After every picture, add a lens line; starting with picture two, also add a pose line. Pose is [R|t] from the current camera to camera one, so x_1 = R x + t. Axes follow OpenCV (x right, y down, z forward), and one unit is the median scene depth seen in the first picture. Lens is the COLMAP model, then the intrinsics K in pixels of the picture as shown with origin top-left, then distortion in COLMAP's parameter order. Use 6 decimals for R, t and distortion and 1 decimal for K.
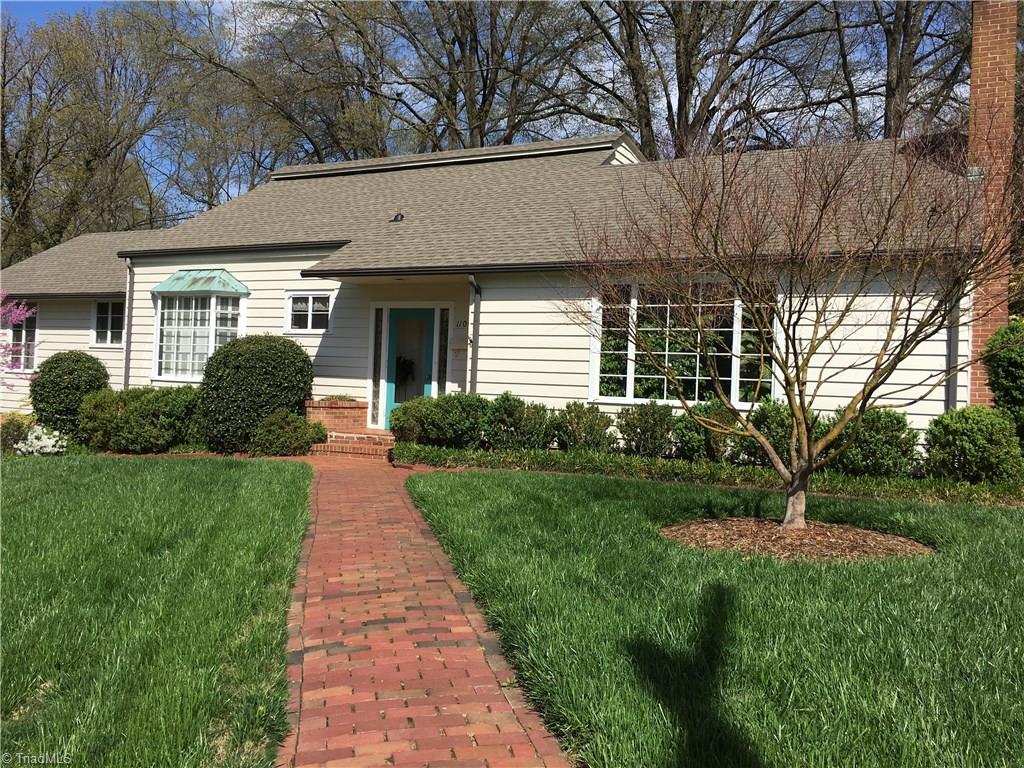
lens RADIAL K [[882.0, 0, 514.6], [0, 882.0, 382.8], [0, 0, 1]] dist [0.055573, -0.001246]
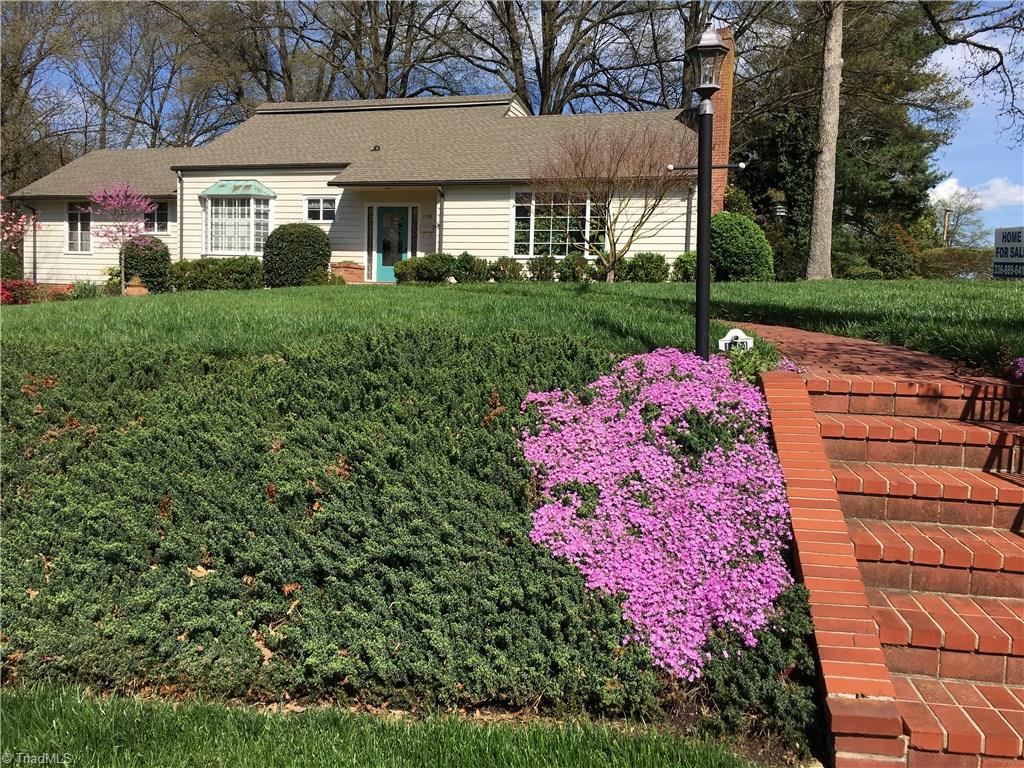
lens RADIAL K [[882.0, 0, 510.5], [0, 882.0, 382.6], [0, 0, 1]] dist [0.055573, -0.001246]
pose [[0.986588, -0.023286, 0.161561, -0.169484], [0.008065, 0.995517, 0.094235, 0.084231], [-0.163031, -0.091668, 0.982353, -0.648444]]
